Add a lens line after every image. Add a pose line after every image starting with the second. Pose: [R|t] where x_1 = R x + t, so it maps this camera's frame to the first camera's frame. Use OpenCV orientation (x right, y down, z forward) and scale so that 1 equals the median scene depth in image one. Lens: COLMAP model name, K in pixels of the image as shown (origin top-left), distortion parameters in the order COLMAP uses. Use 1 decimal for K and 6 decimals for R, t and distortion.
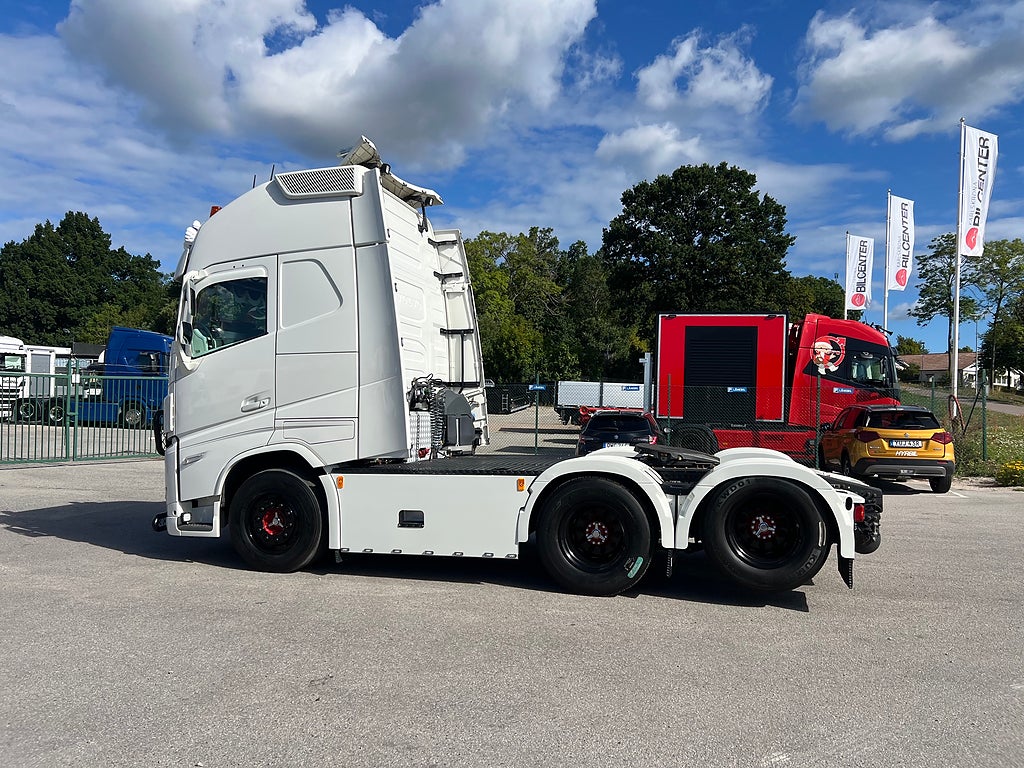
lens RADIAL K [[765.5, 0, 519.4], [0, 765.5, 392.3], [0, 0, 1]] dist [0.057187, -0.061446]
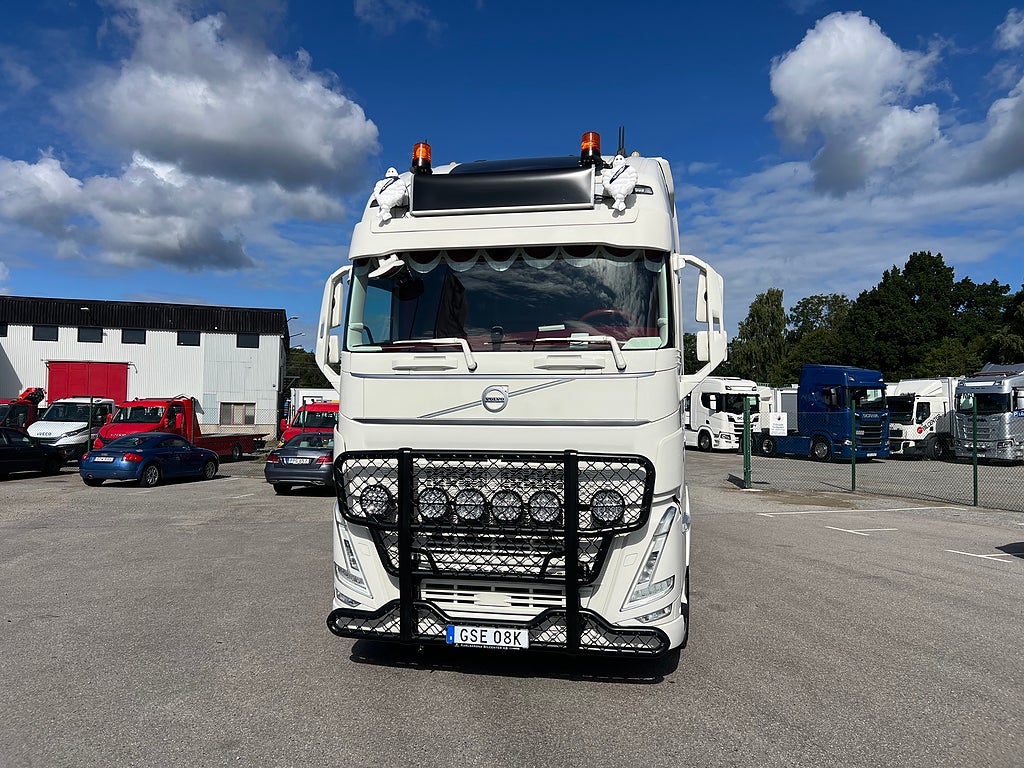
lens RADIAL K [[765.5, 0, 522.5], [0, 765.5, 364.5], [0, 0, 1]] dist [0.057187, -0.061446]
pose [[0.481162, -0.081003, -0.872881, 0.495949], [0.009479, 0.996144, -0.087217, 0.009070], [0.876580, 0.033691, 0.480075, 0.345991]]
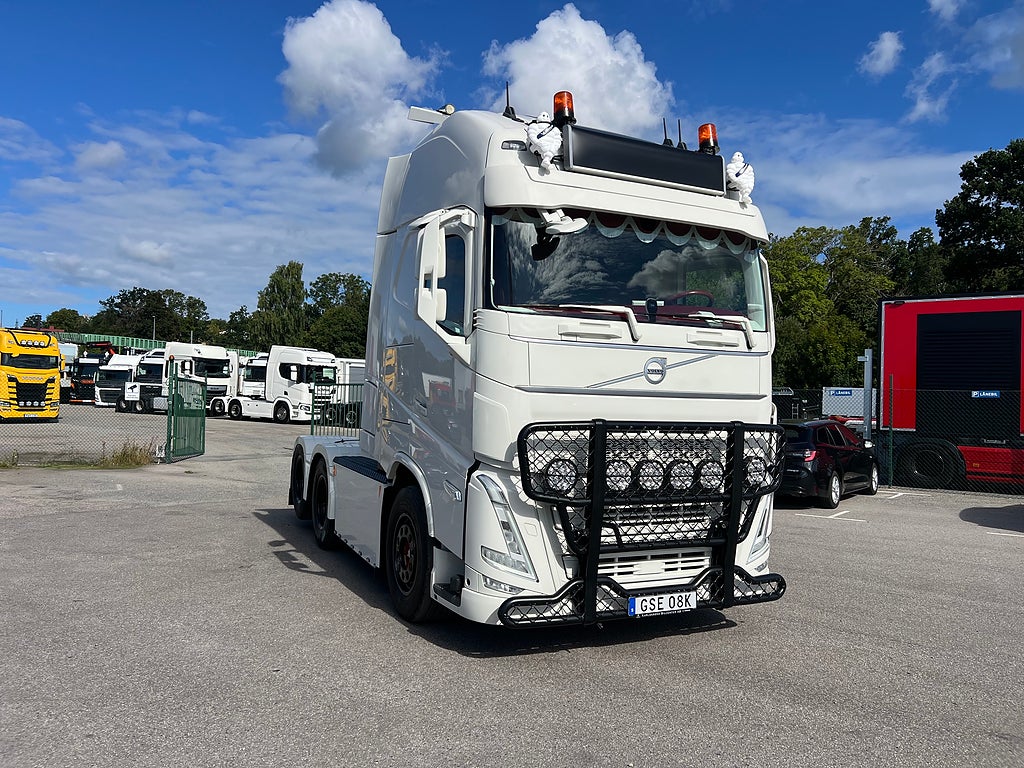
lens RADIAL K [[765.5, 0, 521.9], [0, 765.5, 379.6], [0, 0, 1]] dist [0.057187, -0.061446]
pose [[0.908500, -0.008924, -0.417790, 0.262916], [-0.003452, 0.999578, -0.028857, 0.008456], [0.417871, 0.027659, 0.908085, 0.149897]]
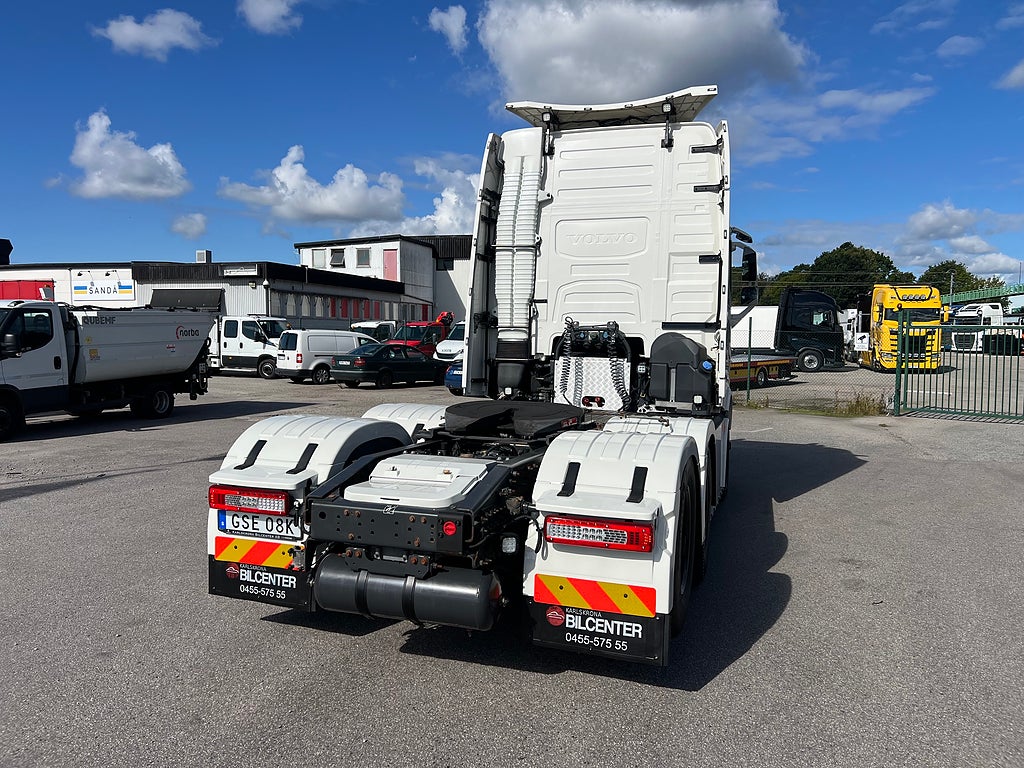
lens RADIAL K [[765.5, 0, 518.3], [0, 765.5, 391.5], [0, 0, 1]] dist [0.057187, -0.061446]
pose [[-0.066346, 0.048948, -0.996595, 0.484529], [0.000857, 0.998798, 0.049000, 0.012693], [0.997796, 0.002396, -0.066308, 0.576730]]
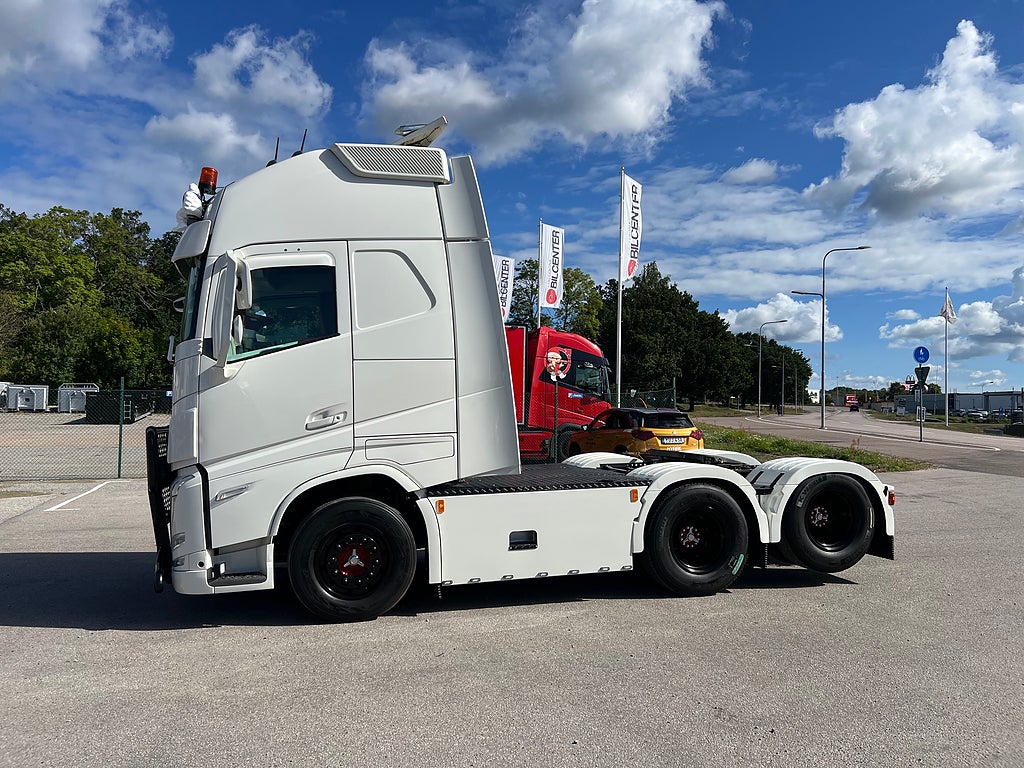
lens RADIAL K [[765.5, 0, 512.8], [0, 765.5, 393.1], [0, 0, 1]] dist [0.057187, -0.061446]
pose [[0.865405, -0.003535, 0.501060, -0.307945], [0.005334, 0.999983, -0.002157, -0.005657], [-0.501044, 0.004539, 0.865410, 0.101064]]
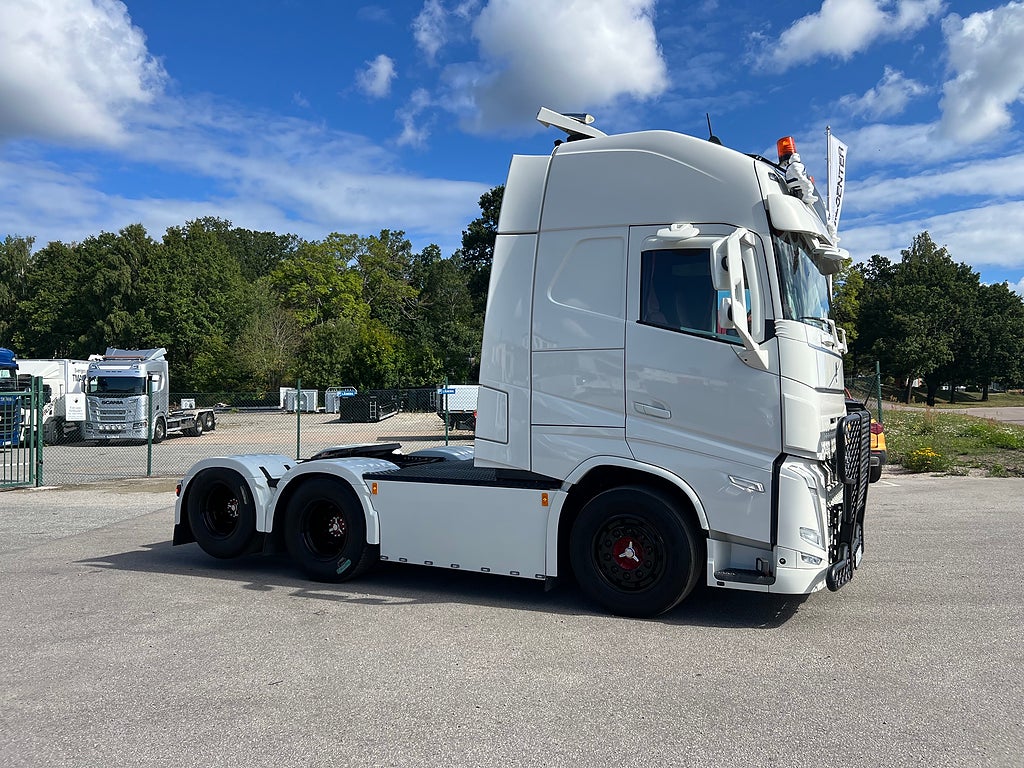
lens RADIAL K [[765.5, 0, 520.5], [0, 765.5, 385.8], [0, 0, 1]] dist [0.057187, -0.061446]
pose [[0.979609, -0.027565, 0.199012, -0.109301], [0.030557, 0.999461, -0.011980, 0.001110], [-0.198575, 0.017817, 0.979924, 0.097376]]
